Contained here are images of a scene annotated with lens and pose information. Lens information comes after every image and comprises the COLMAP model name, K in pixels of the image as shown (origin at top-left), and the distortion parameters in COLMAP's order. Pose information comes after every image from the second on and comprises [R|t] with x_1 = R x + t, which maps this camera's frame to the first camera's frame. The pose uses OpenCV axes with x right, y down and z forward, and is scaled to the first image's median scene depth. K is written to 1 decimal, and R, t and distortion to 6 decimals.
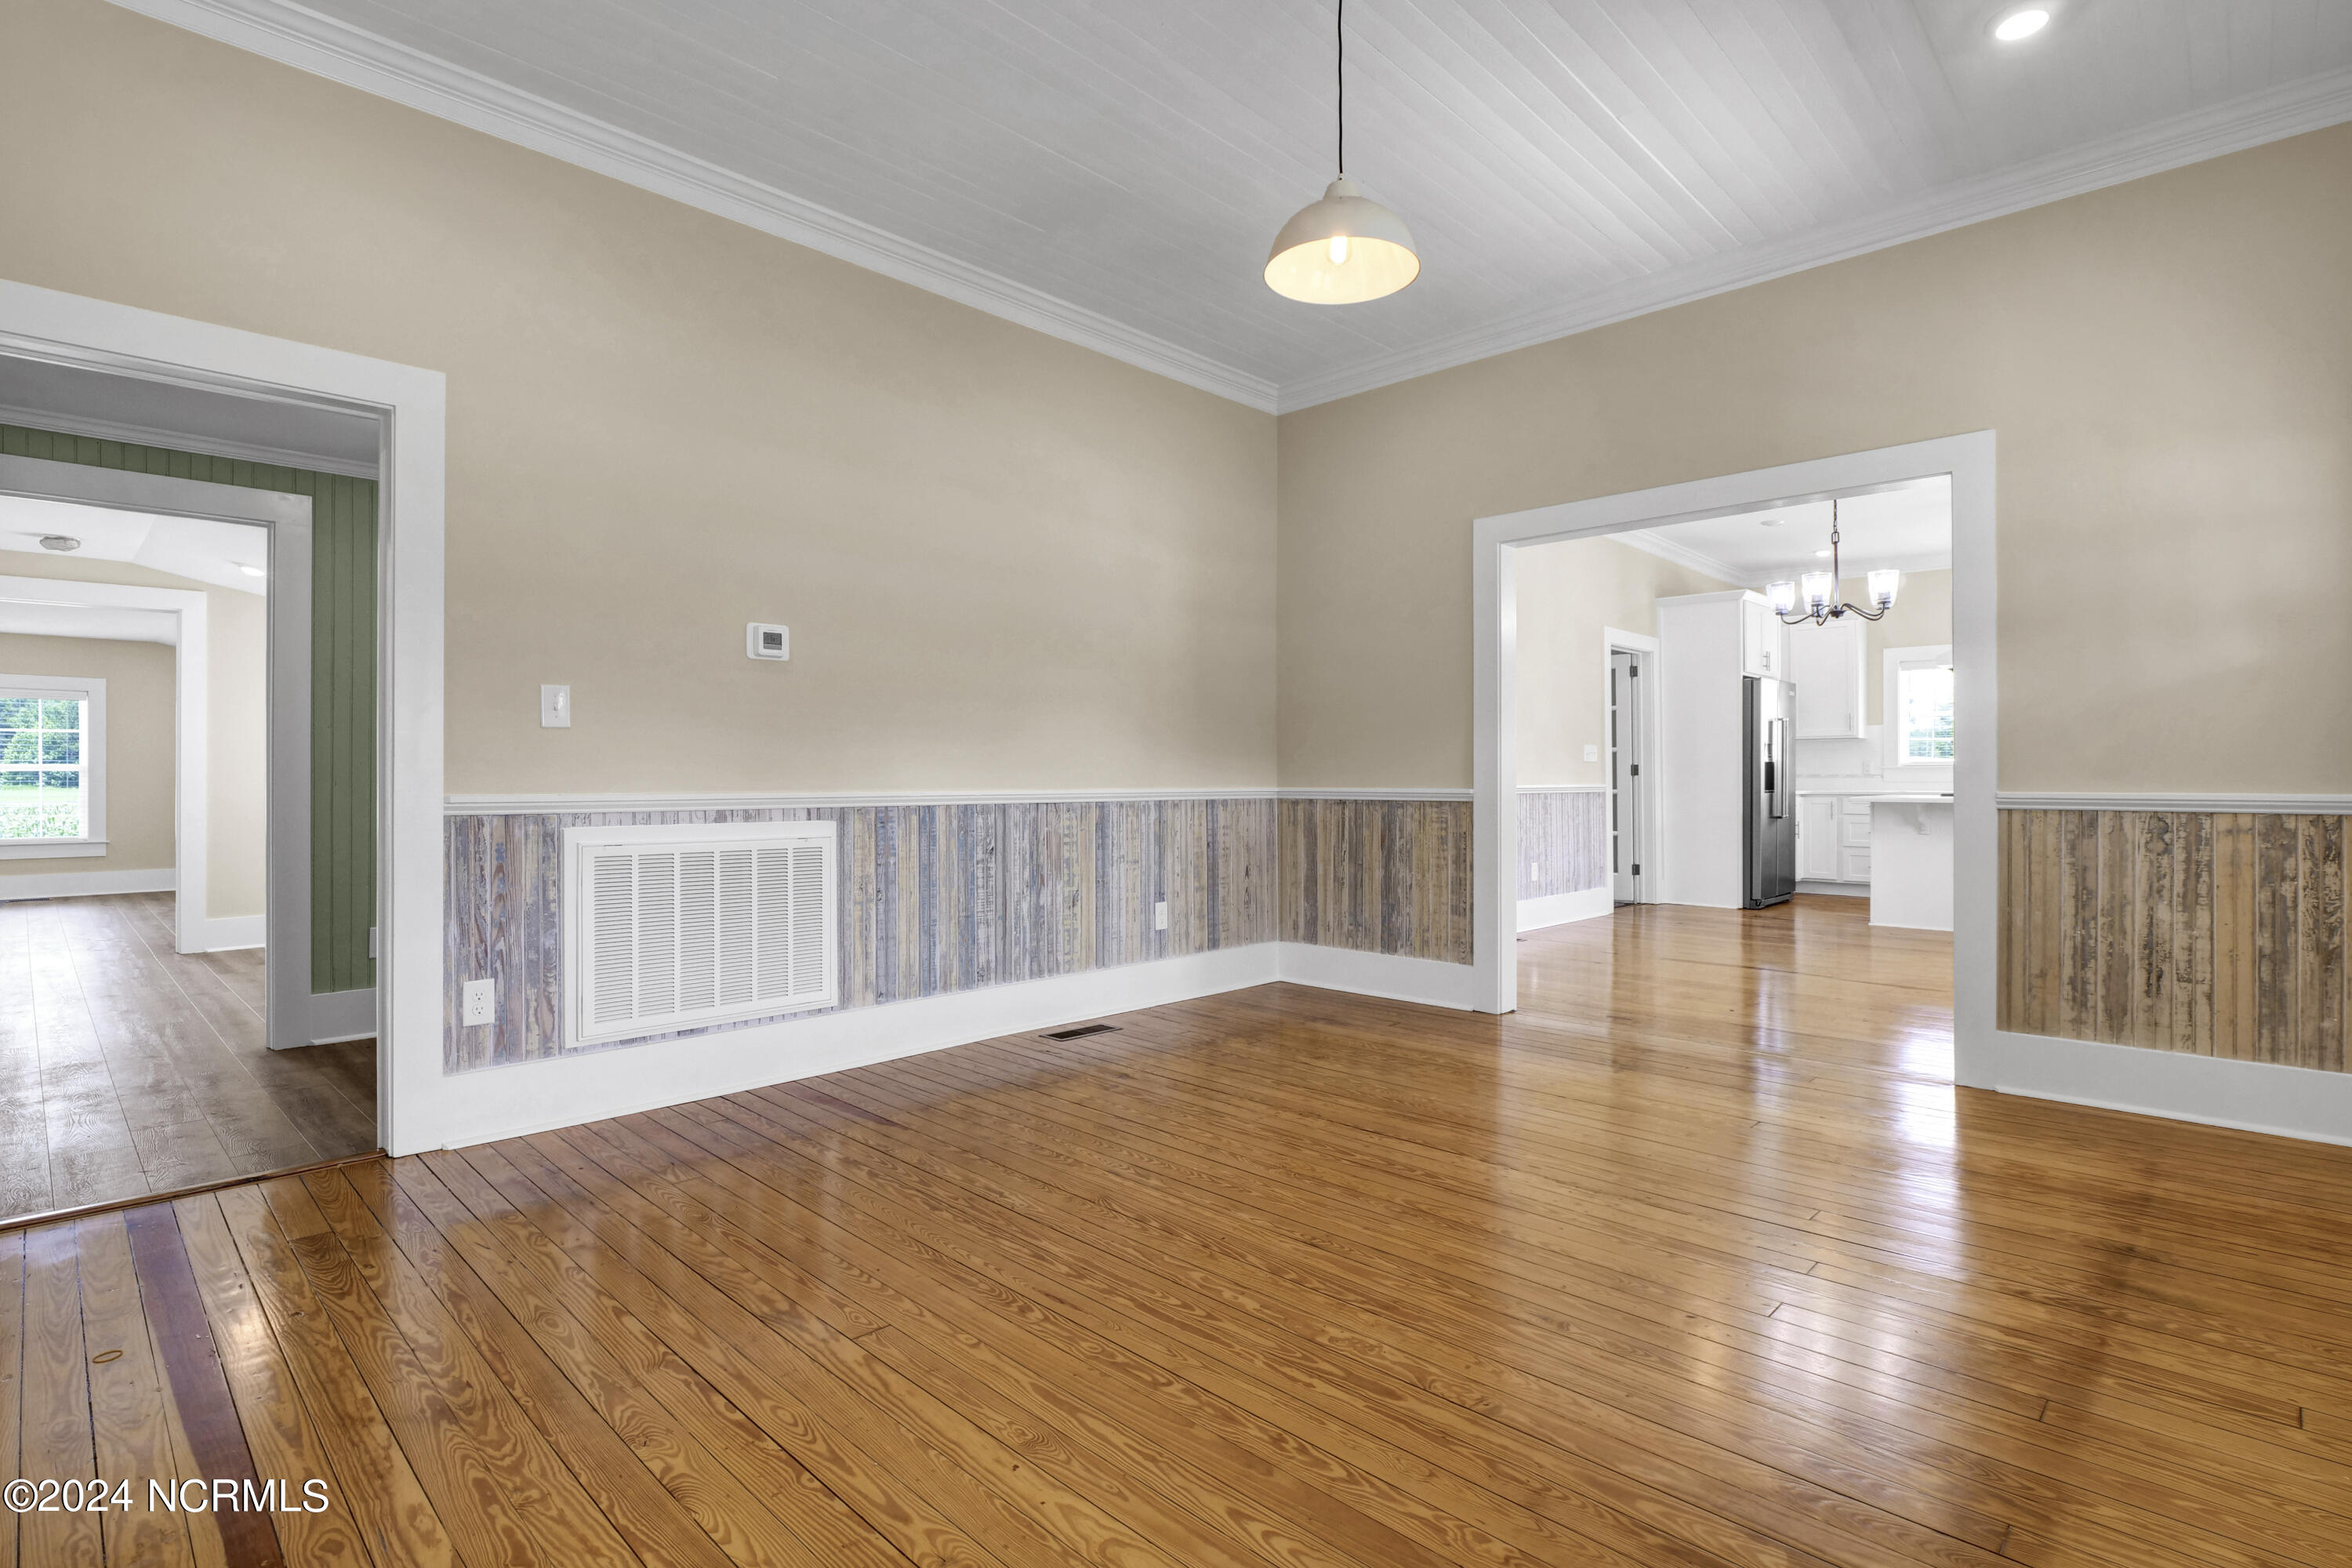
lens RADIAL K [[1147.7, 0, 1157.2], [0, 1147.7, 775.7], [0, 0, 1]] dist [-0.009218, -0.003964]
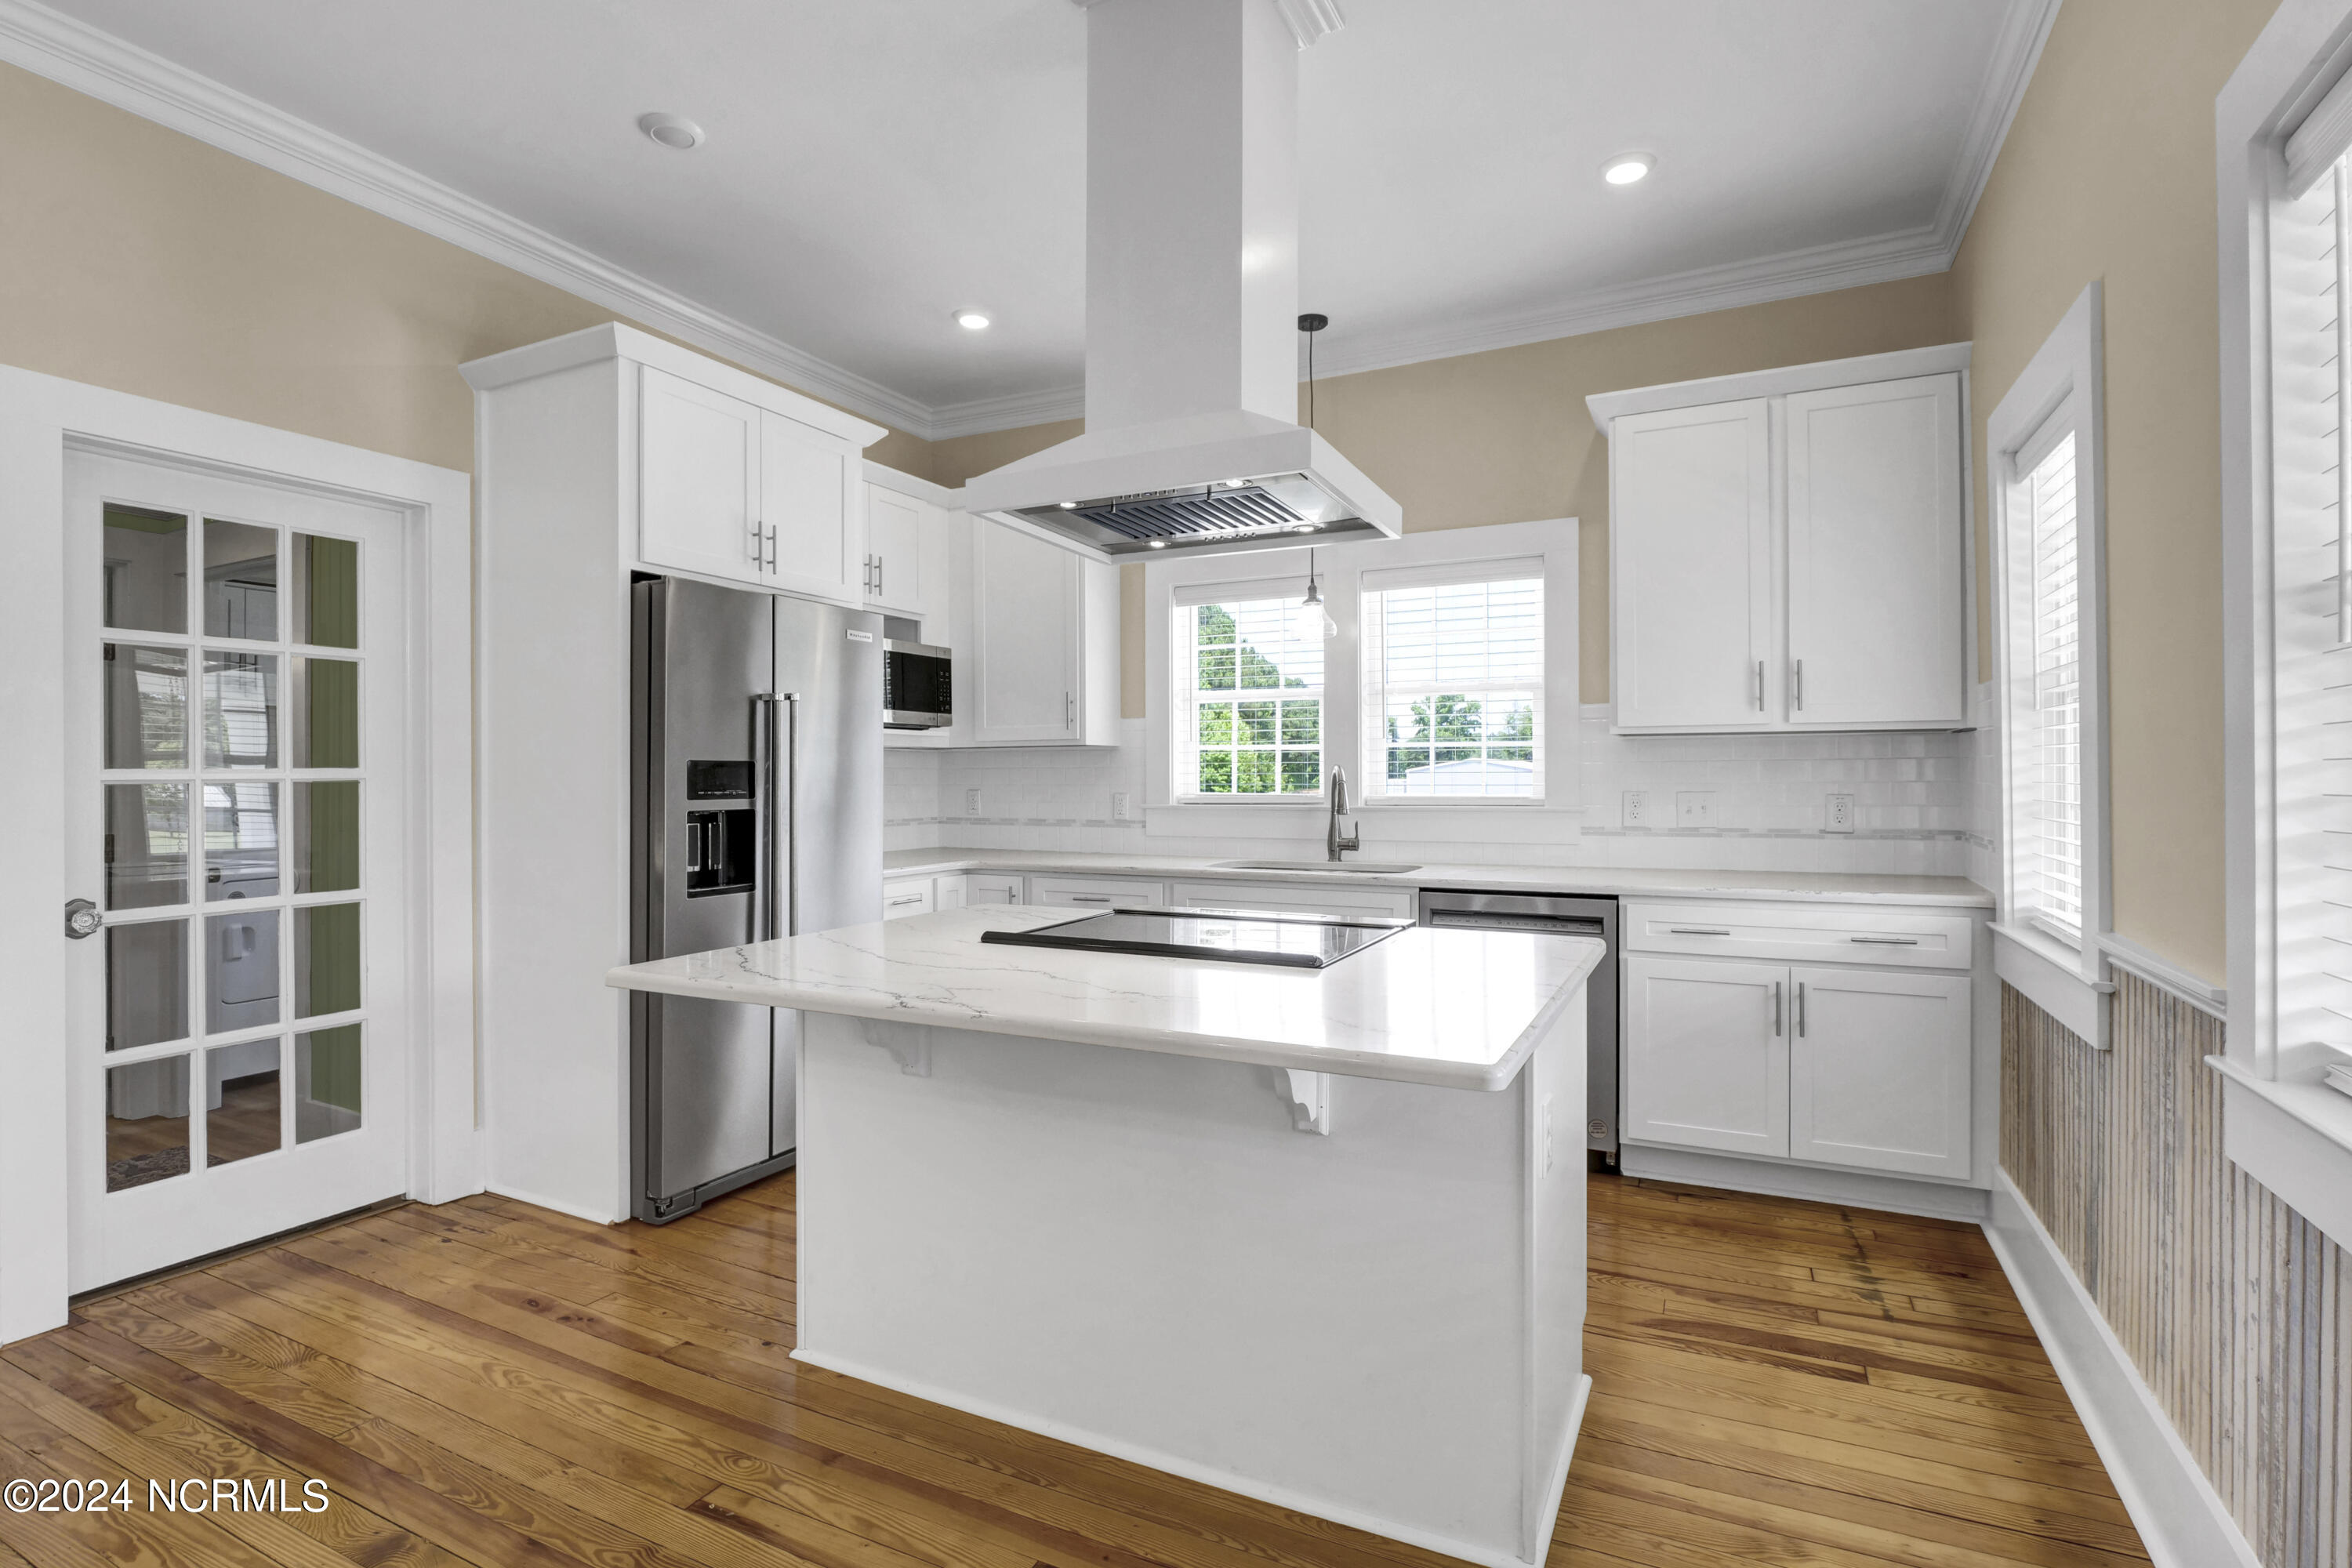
lens RADIAL K [[1147.7, 0, 1157.2], [0, 1147.7, 775.7], [0, 0, 1]] dist [-0.009218, -0.003964]
pose [[0.956285, -0.004036, 0.292408, 0.546913], [0.003810, 0.999992, 0.001342, -0.022626], [-0.292411, -0.000169, 0.956293, 0.591597]]
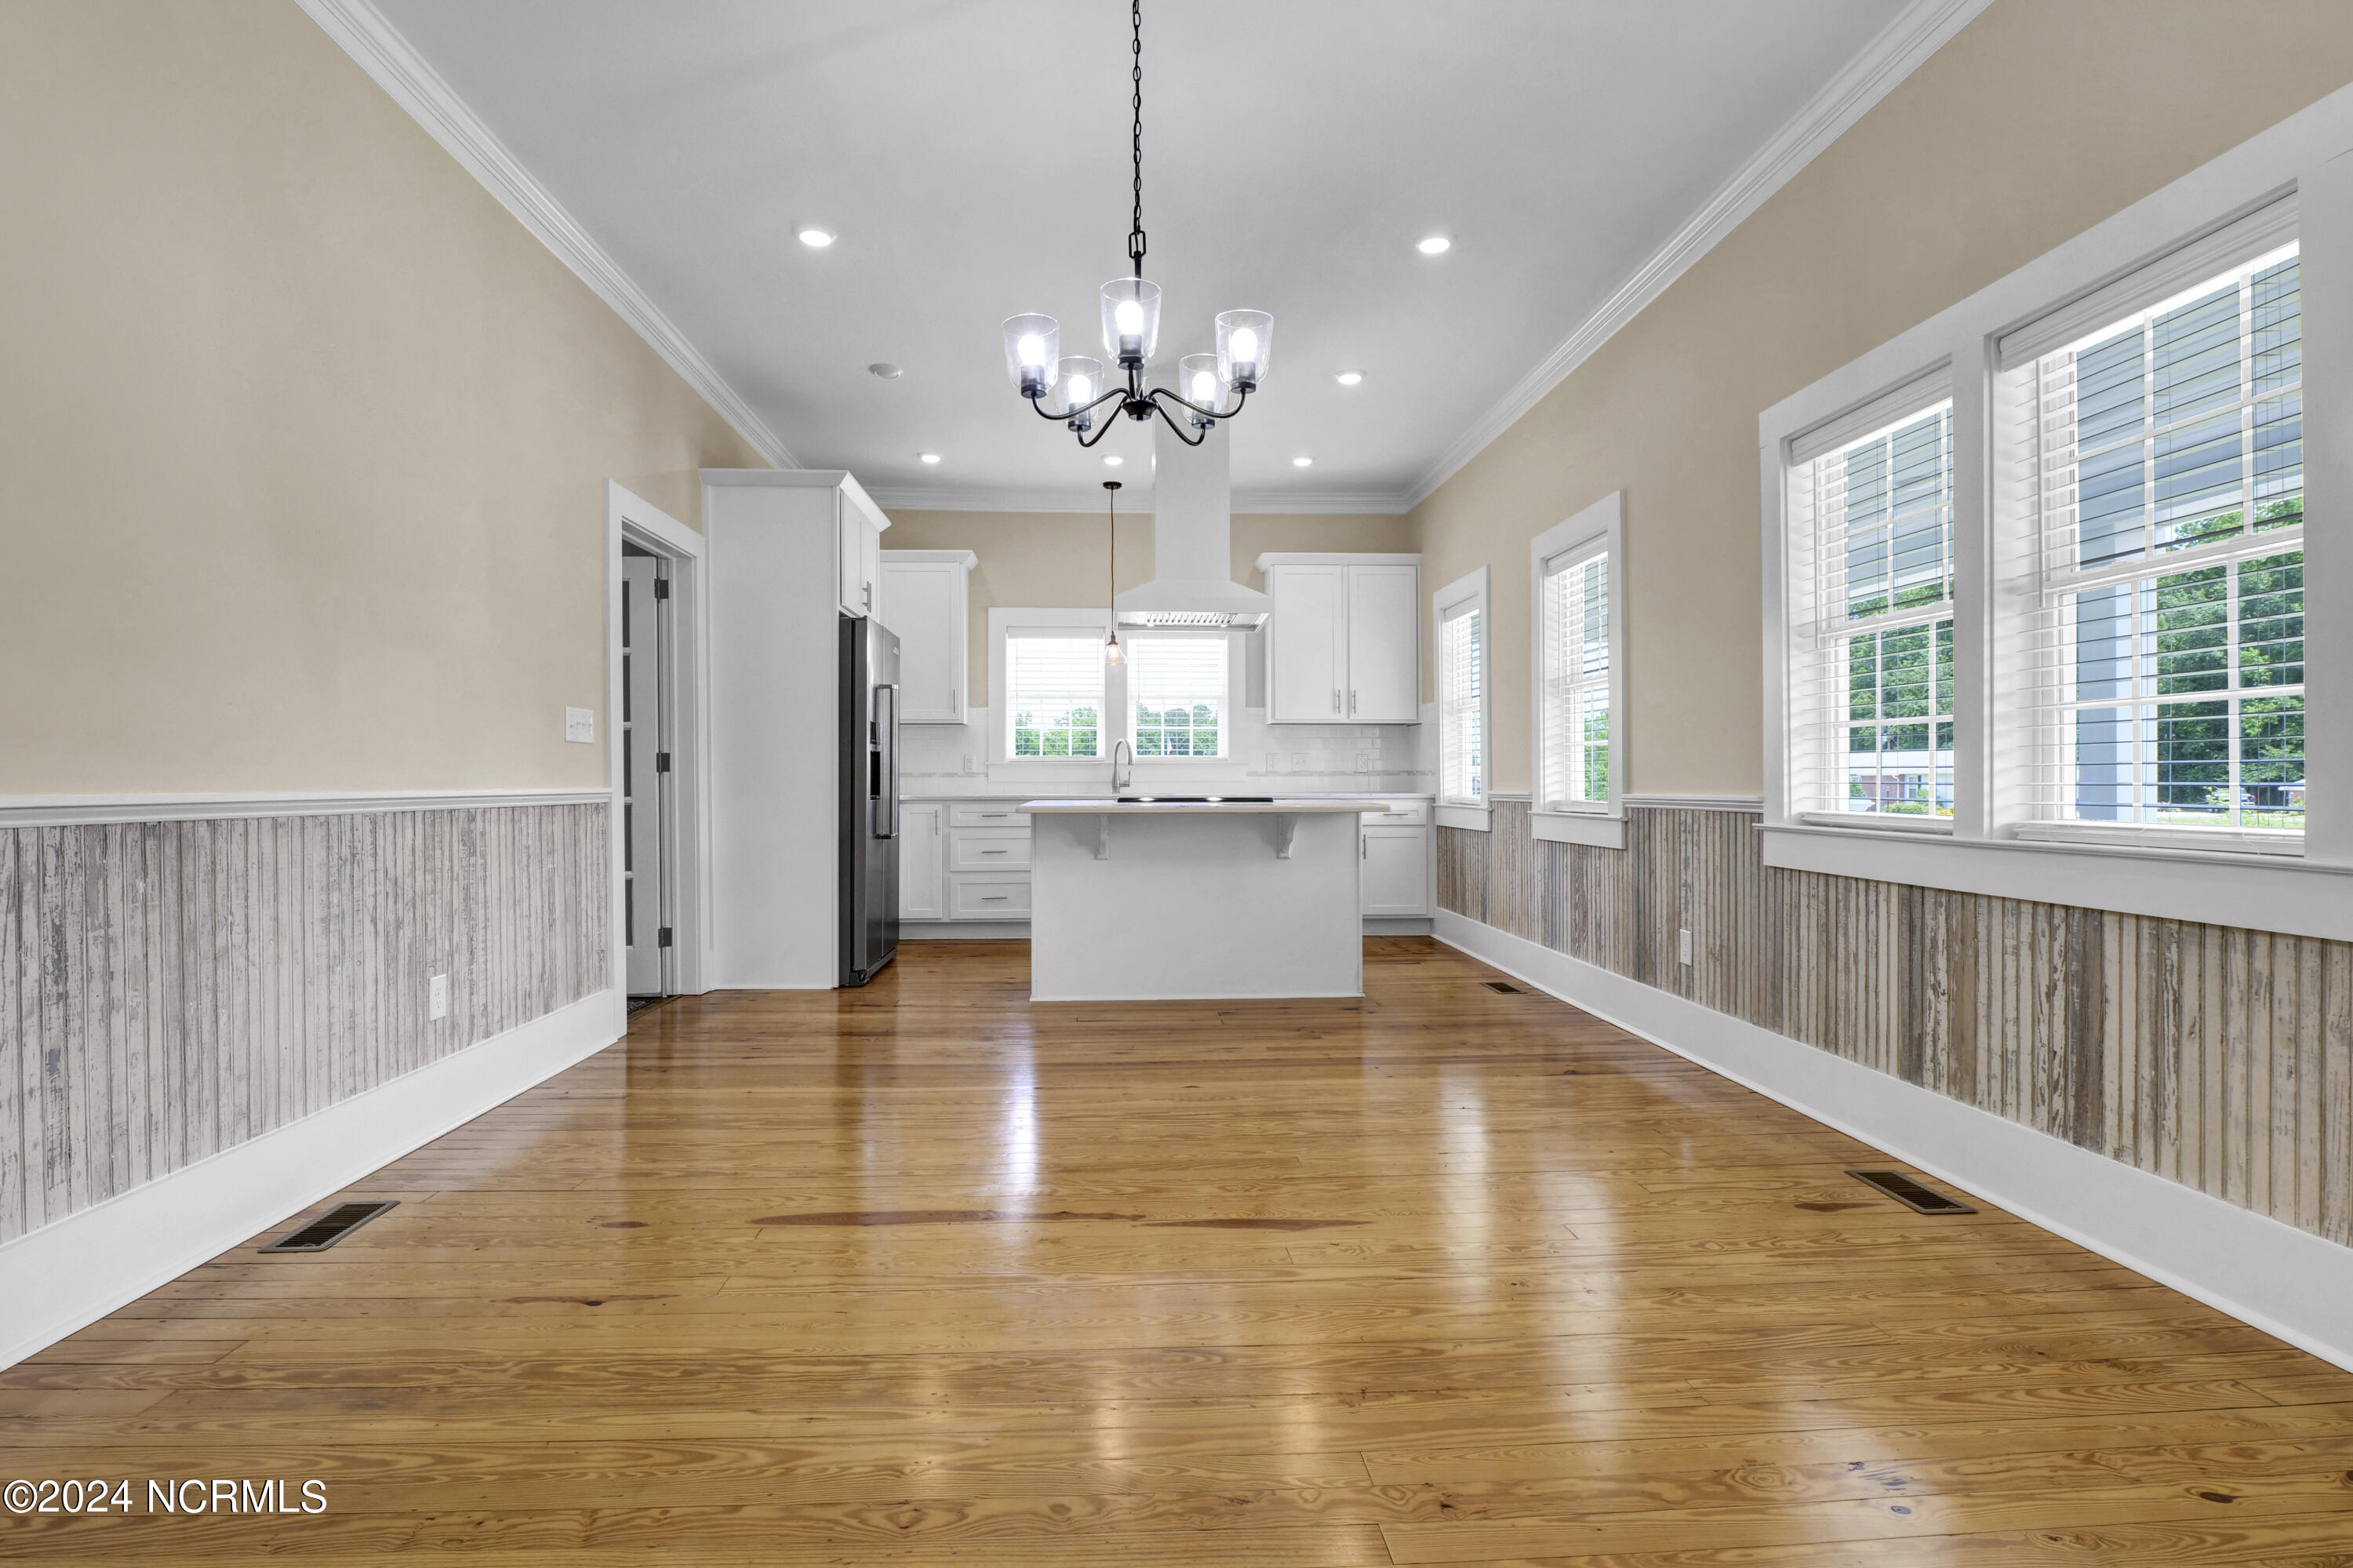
lens RADIAL K [[1148.2, 0, 1157.7], [0, 1148.2, 775.7], [0, 0, 1]] dist [-0.009218, -0.003964]
pose [[0.682625, 0.001881, 0.730767, 0.170269], [0.000489, 0.999995, -0.003031, 0.003656], [-0.730769, 0.002426, 0.682620, 0.437087]]
